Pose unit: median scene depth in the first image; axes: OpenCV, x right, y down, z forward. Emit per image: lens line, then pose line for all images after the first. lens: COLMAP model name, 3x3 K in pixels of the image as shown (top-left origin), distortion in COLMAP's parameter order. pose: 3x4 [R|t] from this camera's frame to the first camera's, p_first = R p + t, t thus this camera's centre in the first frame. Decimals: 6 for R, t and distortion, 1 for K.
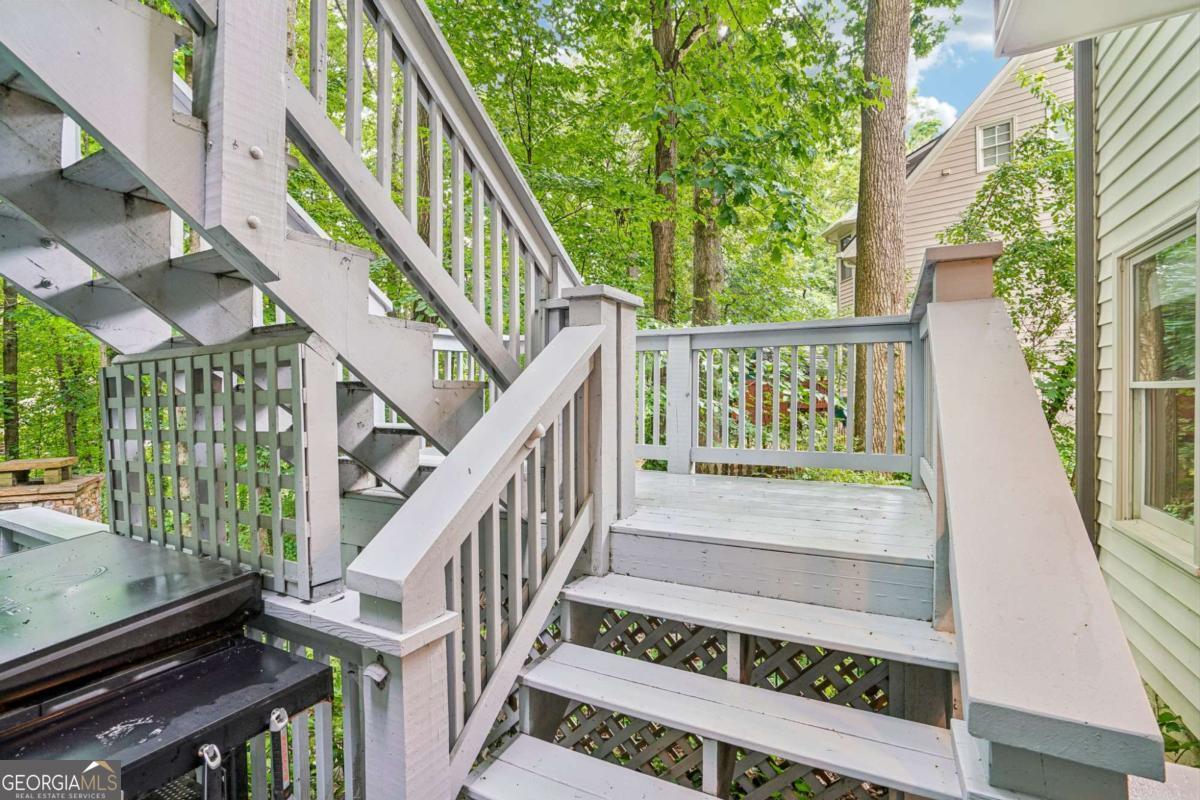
lens RADIAL K [[548.8, 0, 604.8], [0, 548.8, 398.7], [0, 0, 1]] dist [-0.000471, 0.000271]
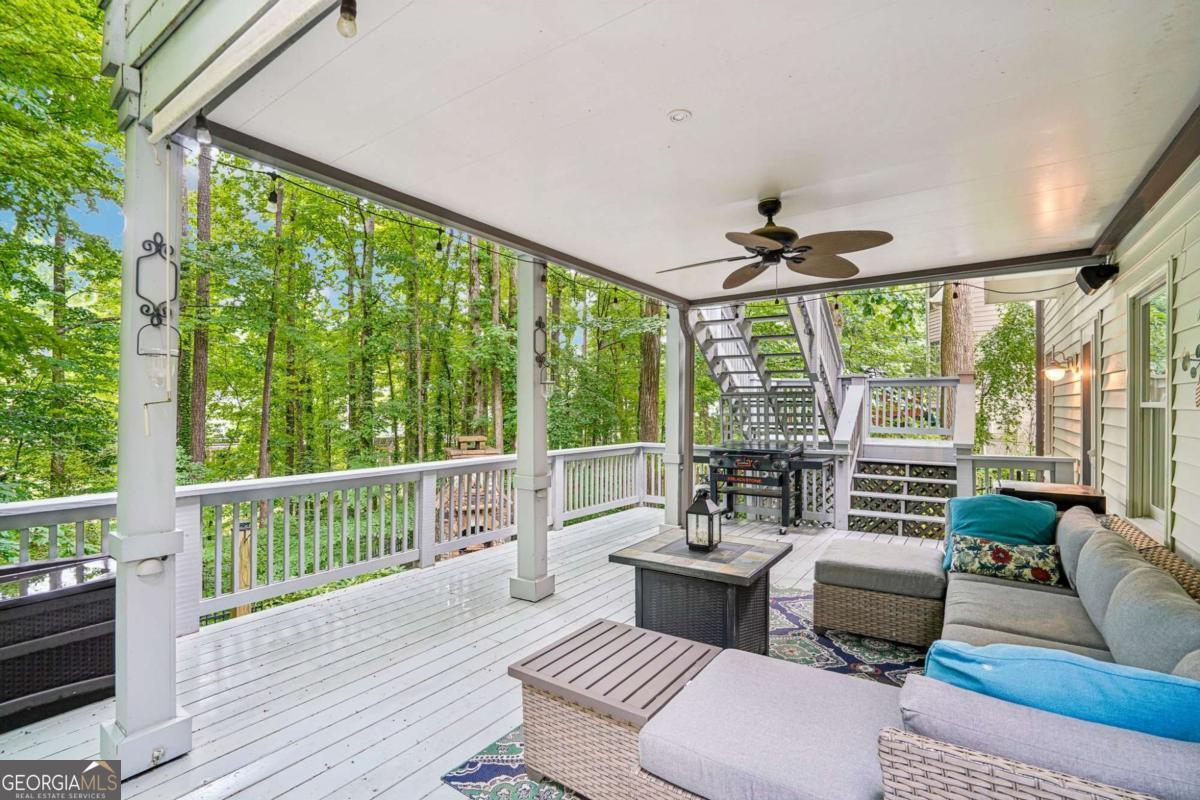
lens RADIAL K [[548.8, 0, 604.8], [0, 548.8, 398.7], [0, 0, 1]] dist [-0.000471, 0.000271]
pose [[0.992167, 0.011823, -0.124356, -0.342001], [-0.013919, 0.999775, -0.016004, 0.006665], [0.124139, 0.017610, 0.992109, -0.767421]]
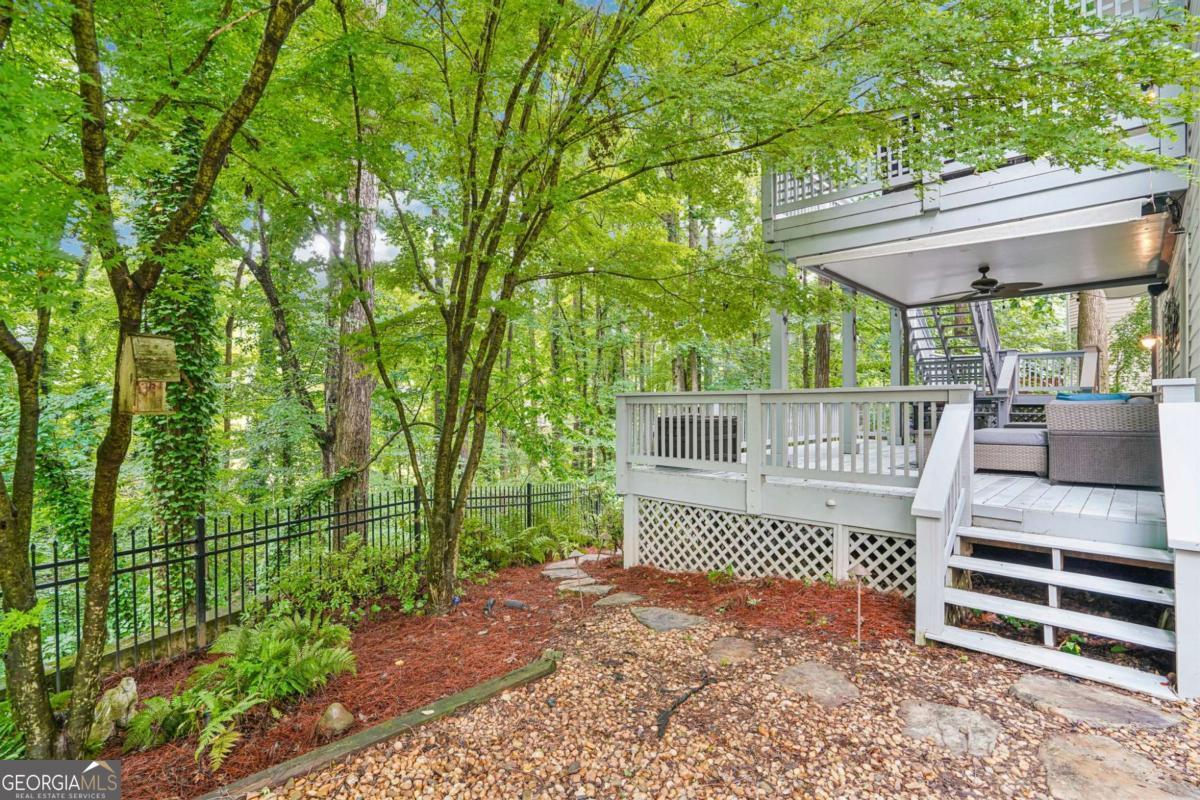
lens RADIAL K [[548.8, 0, 604.8], [0, 548.8, 398.7], [0, 0, 1]] dist [-0.000471, 0.000271]
pose [[0.956024, 0.008543, -0.293165, -0.649945], [-0.011198, 0.999910, -0.007379, 0.105344], [0.293076, 0.010337, 0.956033, -1.526192]]
